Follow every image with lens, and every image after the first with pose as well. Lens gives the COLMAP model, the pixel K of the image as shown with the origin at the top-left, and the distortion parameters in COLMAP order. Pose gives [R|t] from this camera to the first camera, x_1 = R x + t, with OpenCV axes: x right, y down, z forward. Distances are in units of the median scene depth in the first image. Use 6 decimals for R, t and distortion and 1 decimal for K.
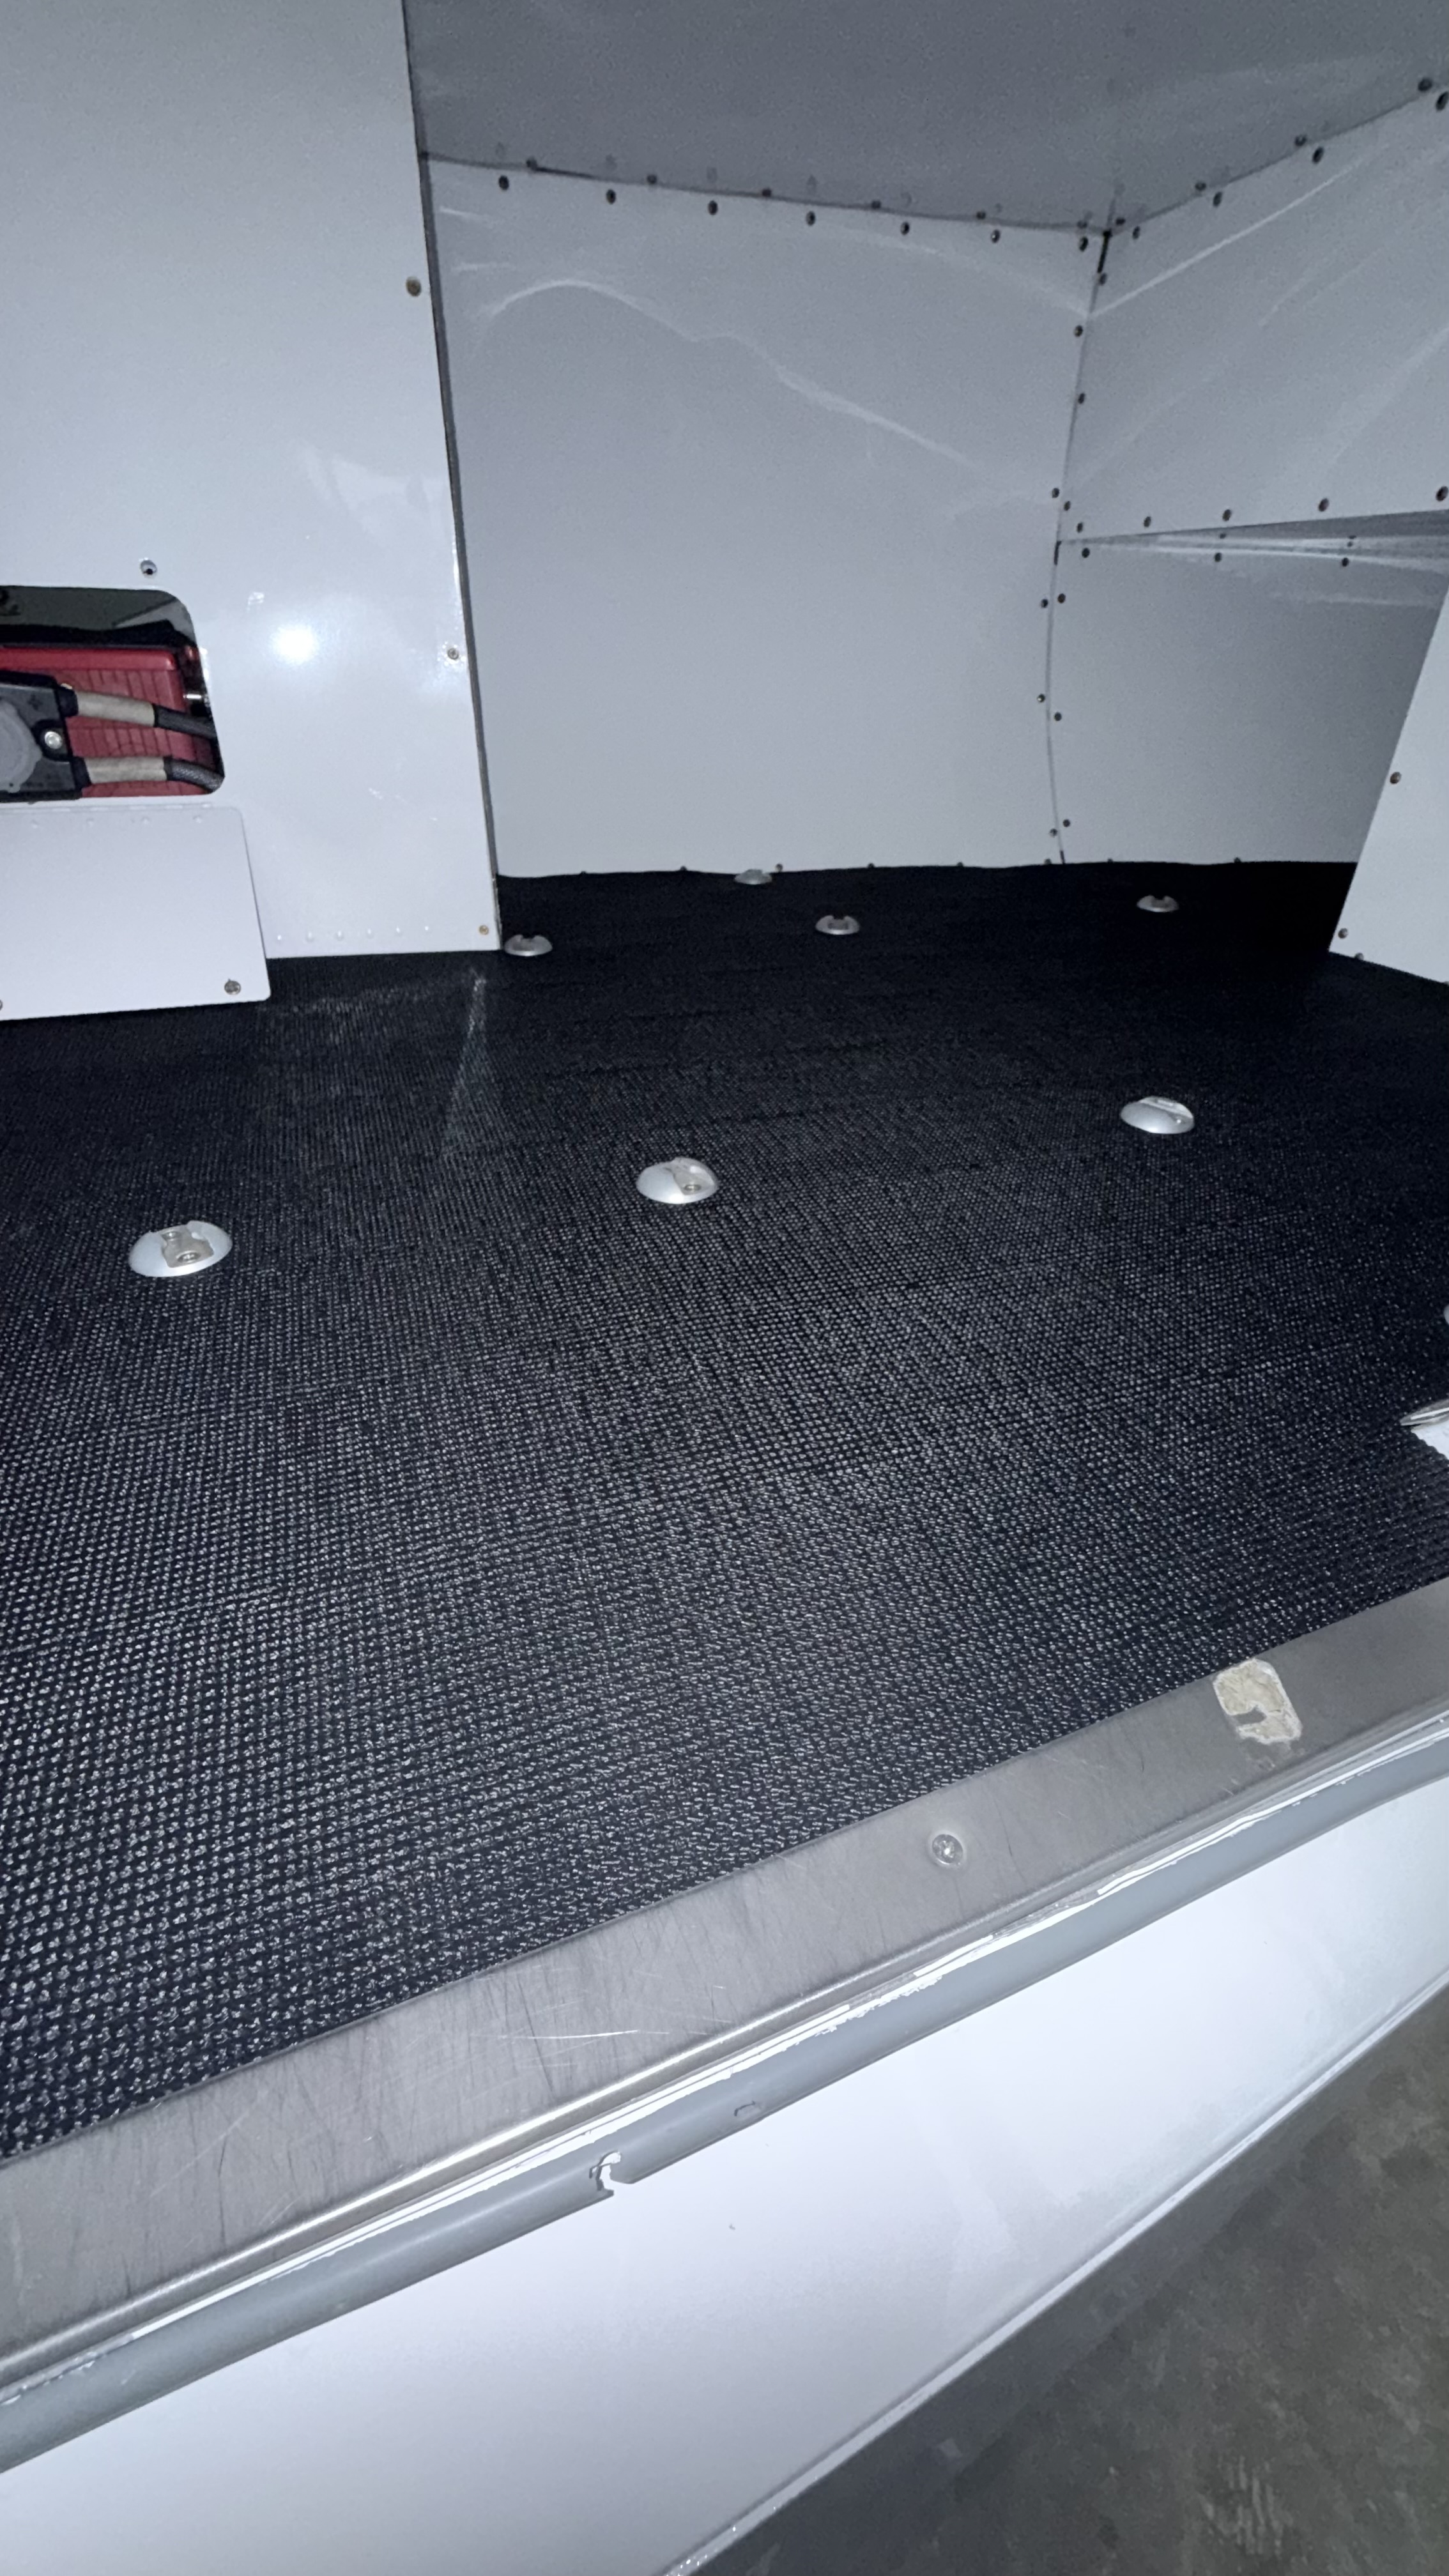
lens RADIAL K [[1053.0, 0, 719.6], [0, 1053.0, 1295.6], [0, 0, 1]] dist [-0.002139, -0.000660]
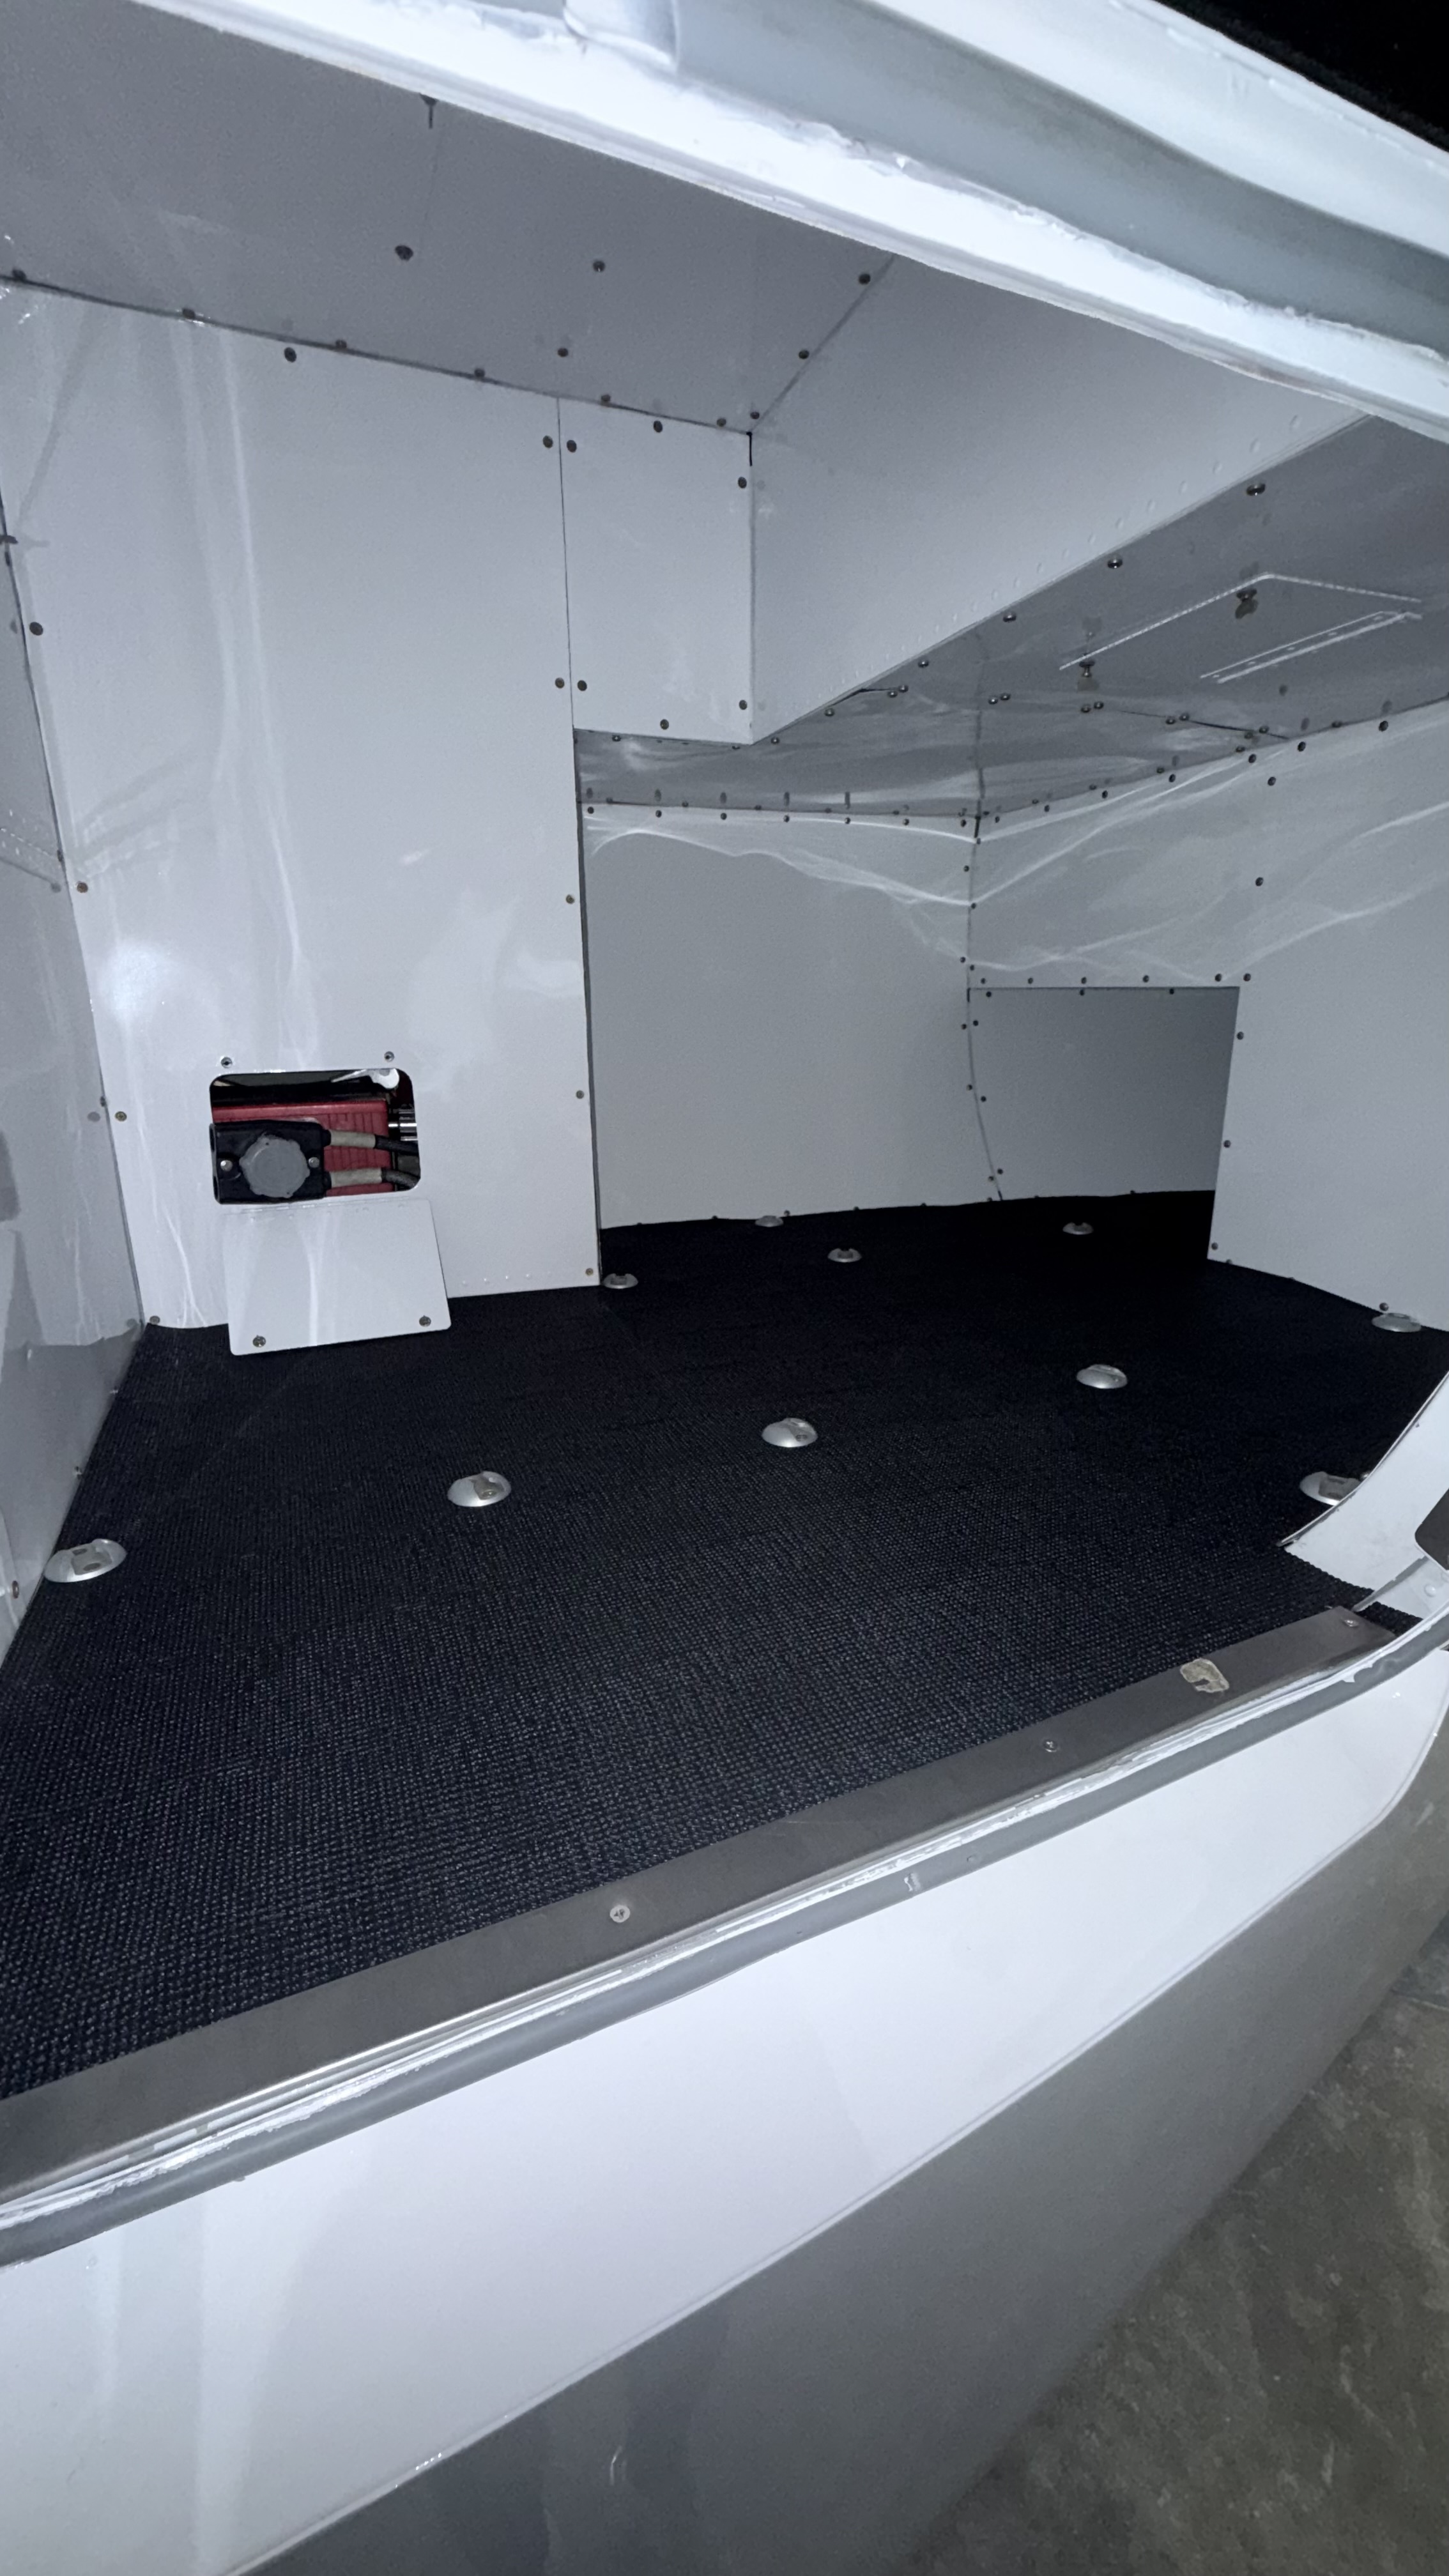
lens RADIAL K [[1053.0, 0, 723.8], [0, 1053.0, 1284.1], [0, 0, 1]] dist [-0.002139, -0.000660]
pose [[0.997917, -0.044048, 0.047136, -0.117696], [0.056011, 0.954092, -0.294231, 0.074124], [-0.032012, 0.296258, 0.954571, -0.286958]]
